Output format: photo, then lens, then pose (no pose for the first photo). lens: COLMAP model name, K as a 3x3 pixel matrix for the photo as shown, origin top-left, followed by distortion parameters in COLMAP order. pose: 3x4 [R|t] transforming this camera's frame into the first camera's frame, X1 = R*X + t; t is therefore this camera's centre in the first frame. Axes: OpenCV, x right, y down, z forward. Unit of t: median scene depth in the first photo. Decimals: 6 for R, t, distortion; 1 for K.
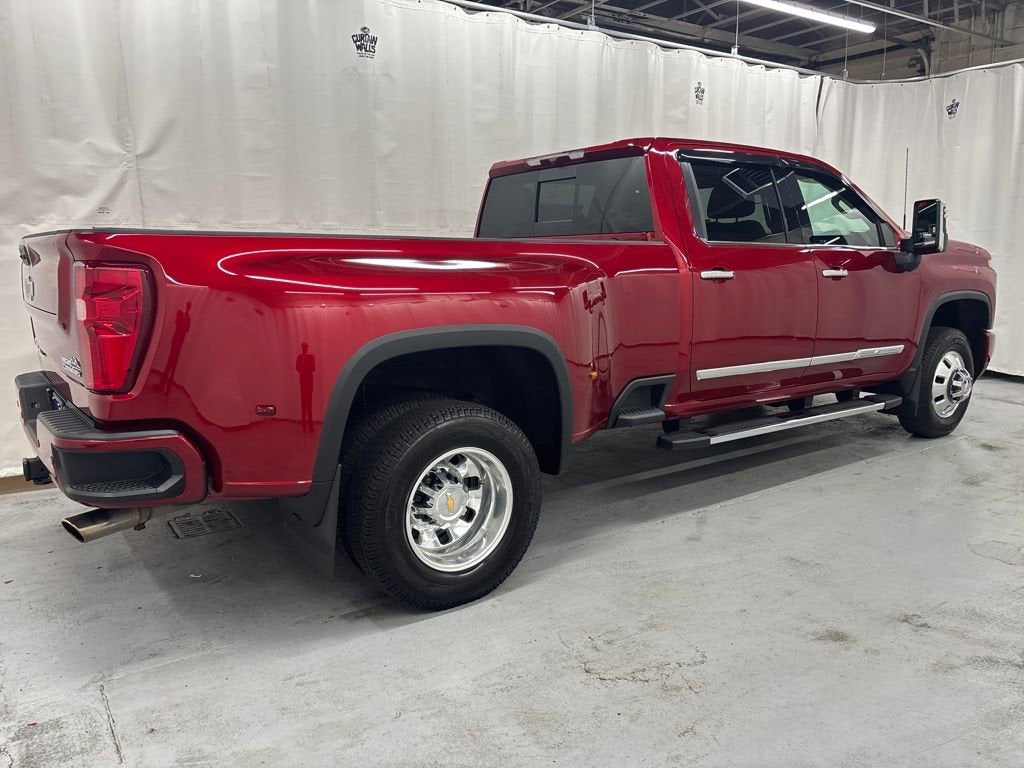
lens RADIAL K [[796.6, 0, 504.1], [0, 796.6, 378.4], [0, 0, 1]] dist [0.040066, -0.029723]
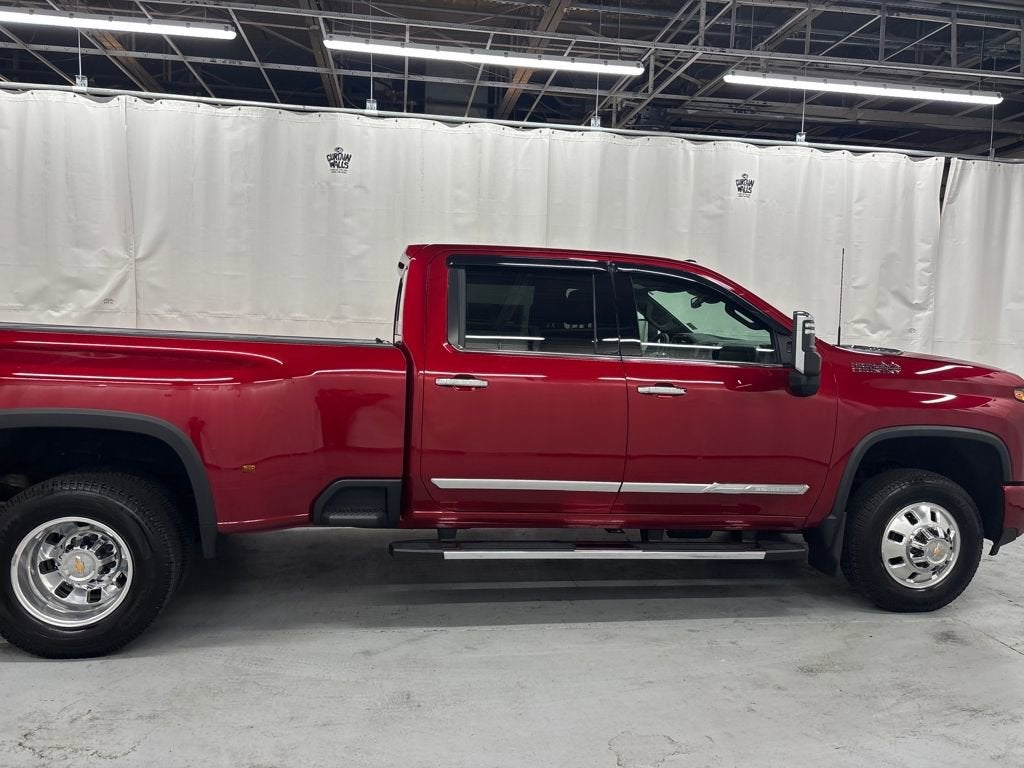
lens RADIAL K [[796.6, 0, 512.3], [0, 796.6, 384.9], [0, 0, 1]] dist [0.040066, -0.029723]
pose [[0.893454, 0.068971, -0.443828, 0.573479], [-0.111570, 0.991249, -0.070557, -0.050479], [0.435077, 0.112557, 0.893330, 0.129487]]
